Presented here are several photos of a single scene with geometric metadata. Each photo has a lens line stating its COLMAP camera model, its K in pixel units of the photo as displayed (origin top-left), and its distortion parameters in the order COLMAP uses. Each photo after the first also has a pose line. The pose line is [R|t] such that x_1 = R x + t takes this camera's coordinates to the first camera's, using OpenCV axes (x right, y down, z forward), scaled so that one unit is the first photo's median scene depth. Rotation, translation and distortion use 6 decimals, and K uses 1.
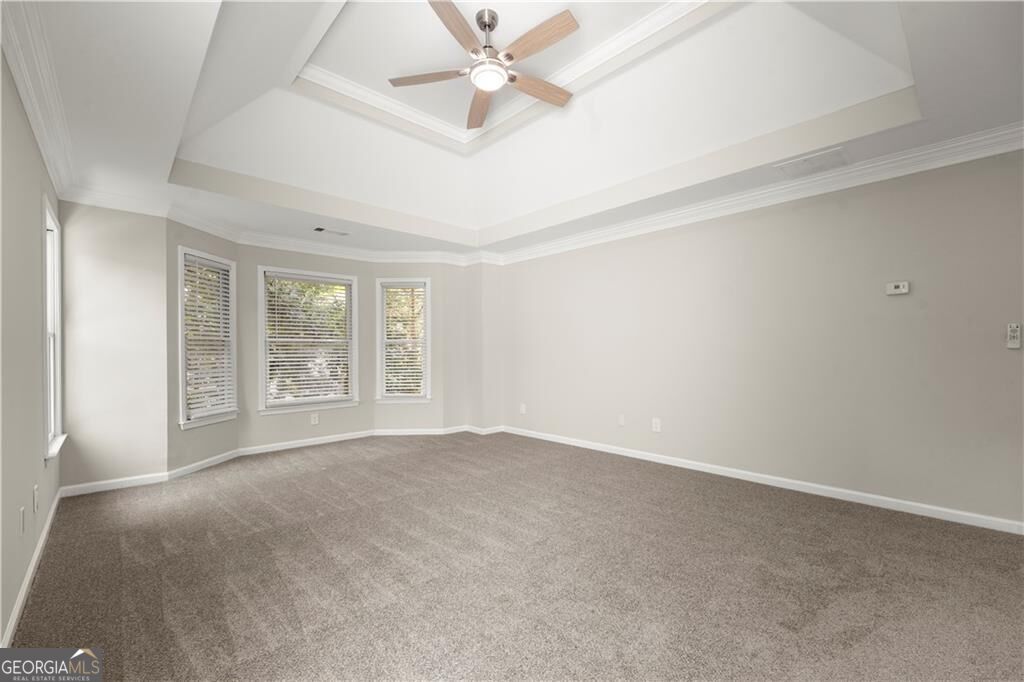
lens RADIAL K [[424.9, 0, 507.8], [0, 424.9, 362.6], [0, 0, 1]] dist [0.004856, -0.002744]
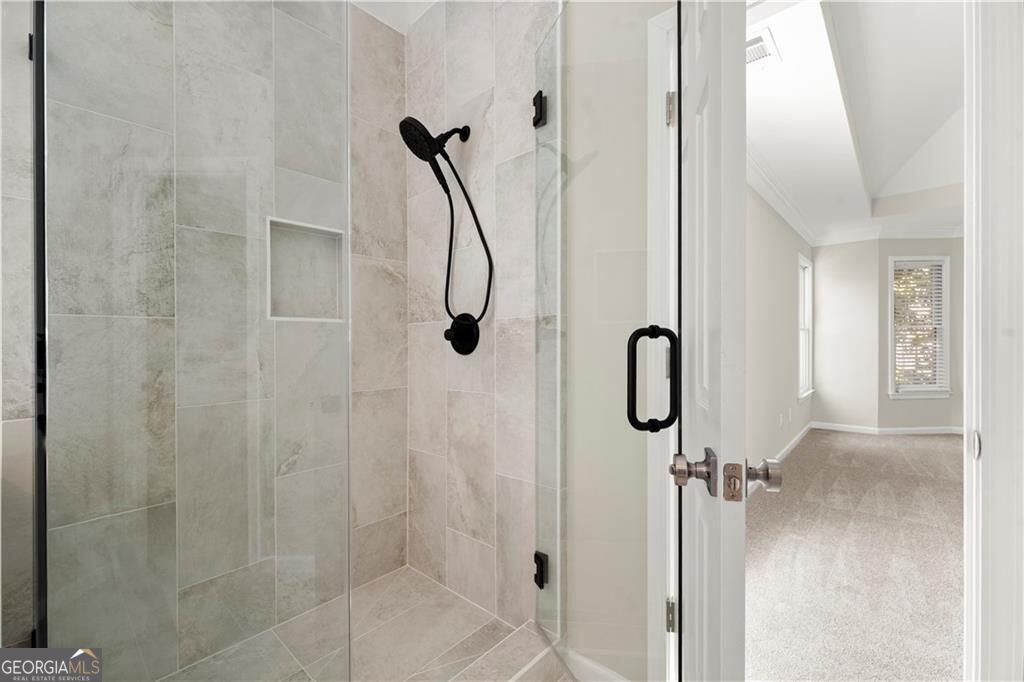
lens RADIAL K [[424.9, 0, 512.1], [0, 424.9, 343.9], [0, 0, 1]] dist [0.004856, -0.002744]
pose [[0.084662, 0.002501, -0.996407, 0.468305], [-0.012264, 0.999924, 0.001468, 0.004149], [0.996334, 0.012095, 0.084686, -0.279580]]
